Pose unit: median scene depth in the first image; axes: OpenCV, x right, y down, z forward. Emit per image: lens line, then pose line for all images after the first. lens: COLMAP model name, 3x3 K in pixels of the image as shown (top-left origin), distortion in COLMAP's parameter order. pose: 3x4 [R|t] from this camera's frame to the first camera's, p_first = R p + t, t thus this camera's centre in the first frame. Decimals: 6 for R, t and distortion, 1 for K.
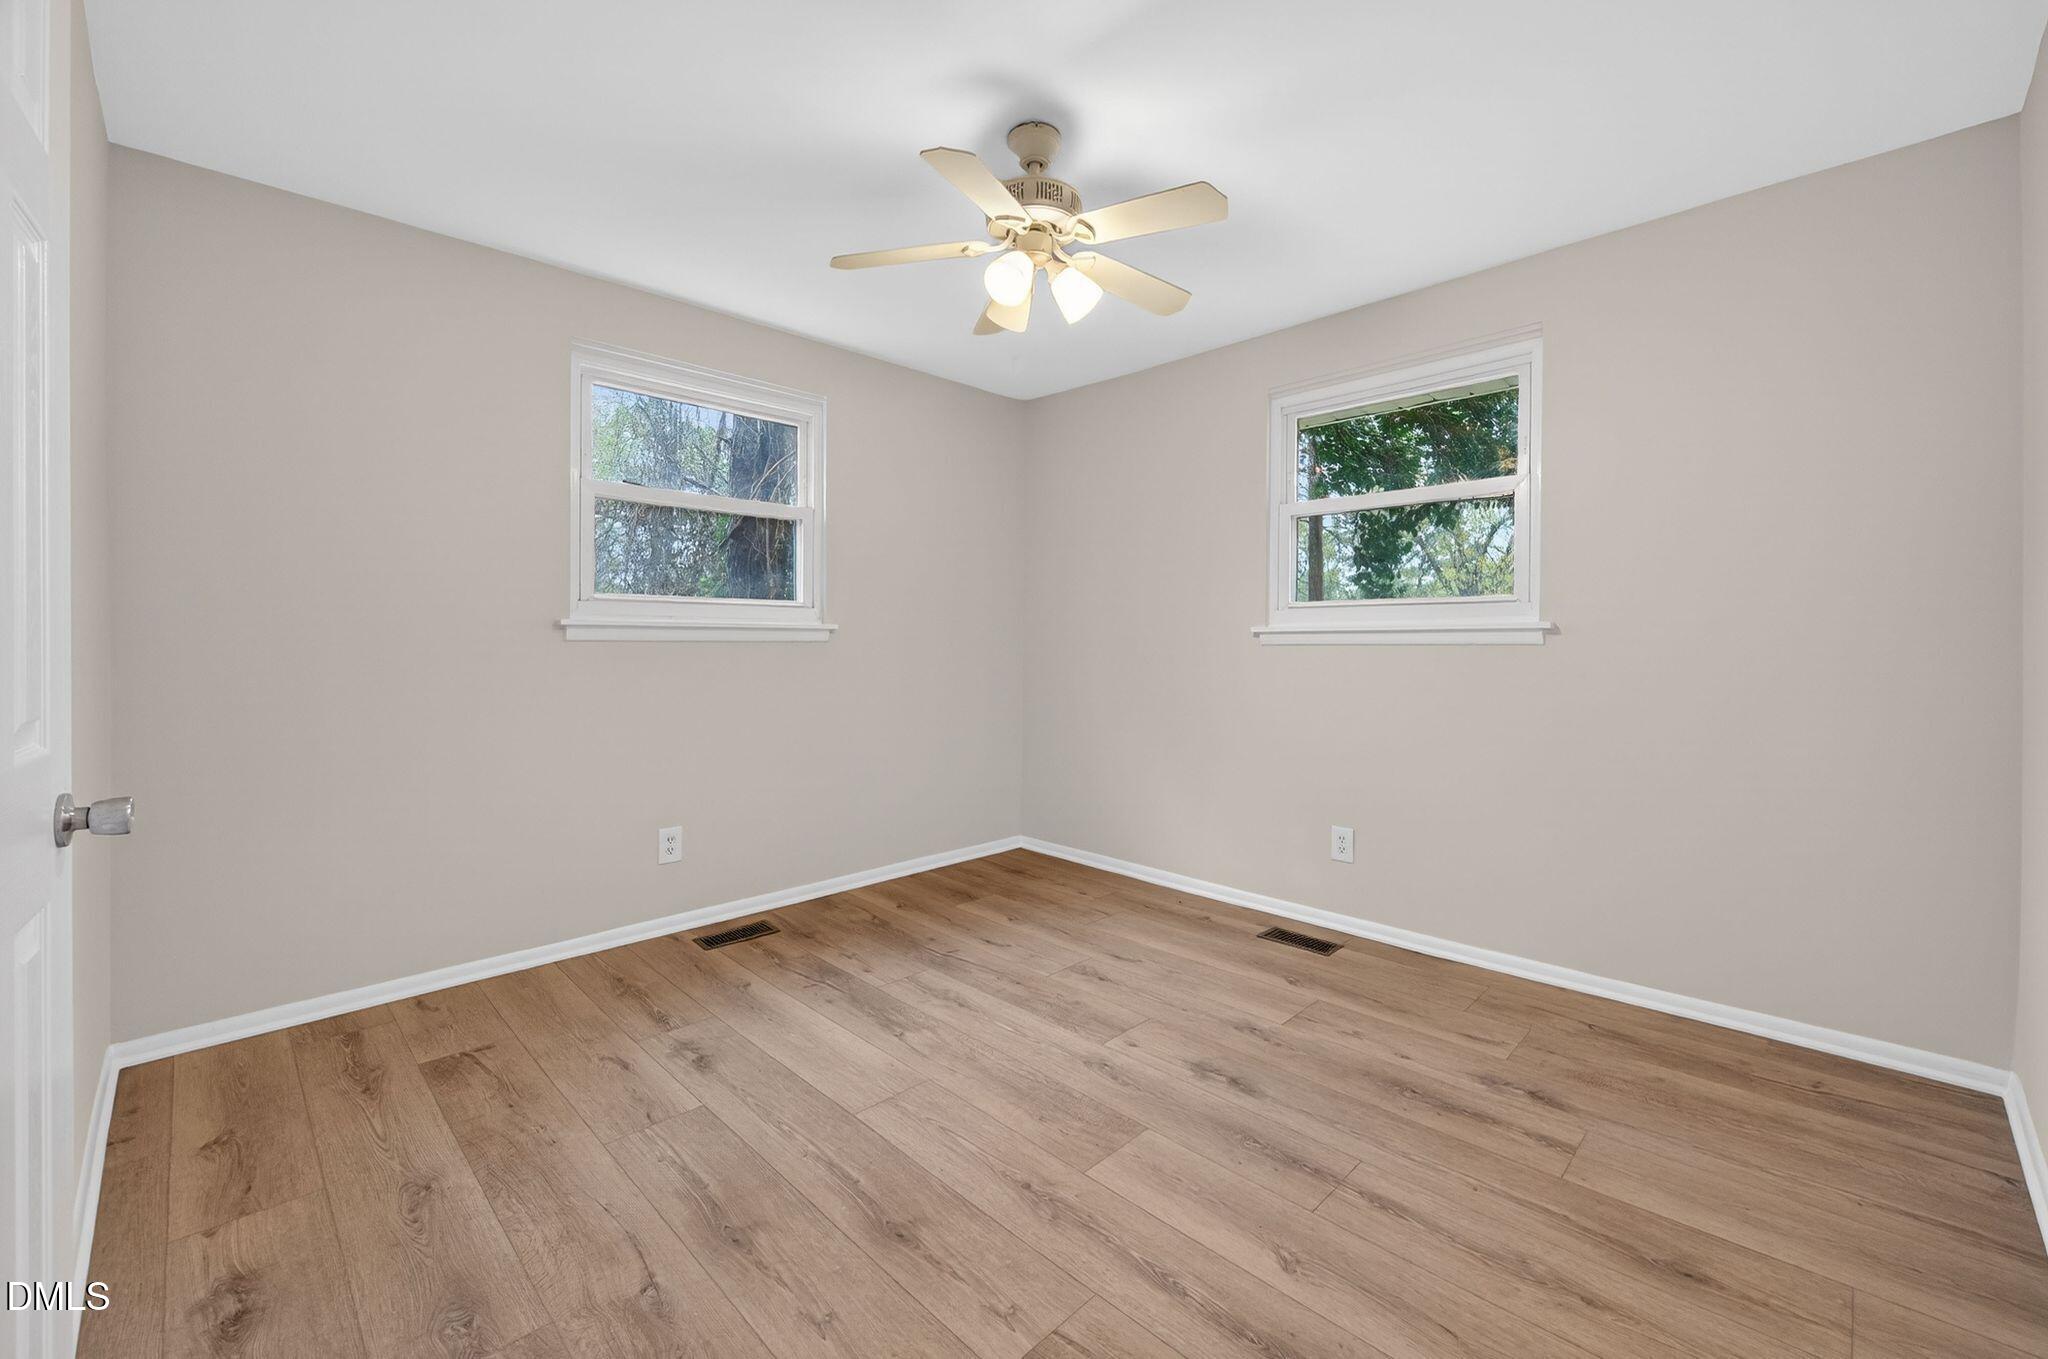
lens RADIAL K [[813.6, 0, 1024.8], [0, 813.6, 627.7], [0, 0, 1]] dist [0.001546, -0.000372]
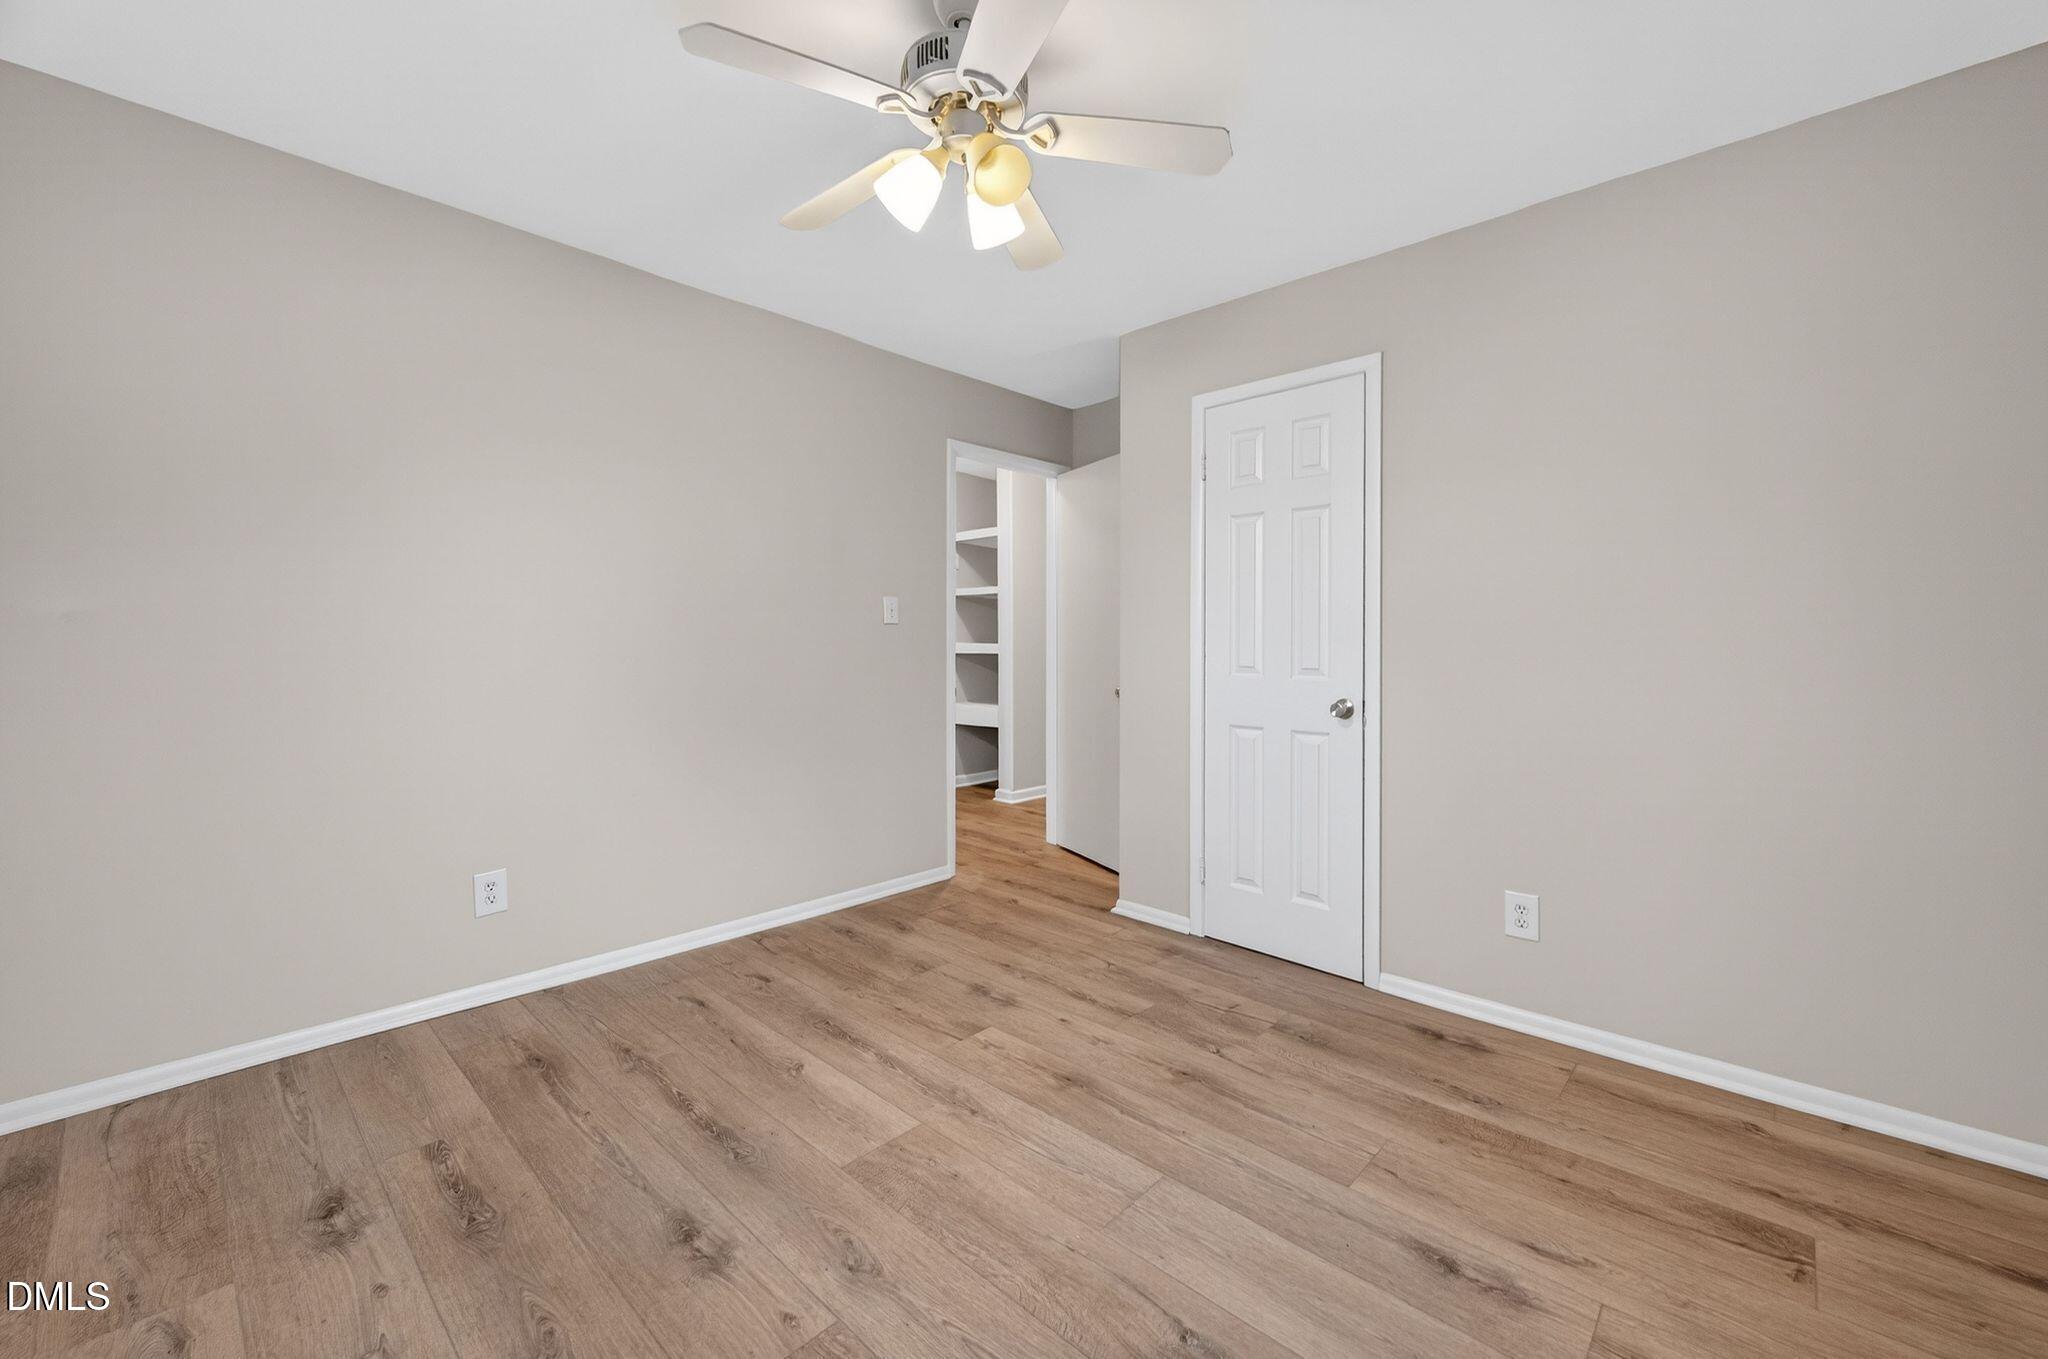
lens RADIAL K [[813.6, 0, 1024.8], [0, 813.6, 627.7], [0, 0, 1]] dist [0.001546, -0.000372]
pose [[-0.999337, -0.004095, -0.036168, -0.023244], [-0.003370, 0.999792, -0.020100, 0.017655], [0.036243, -0.019965, -0.999144, 2.041652]]
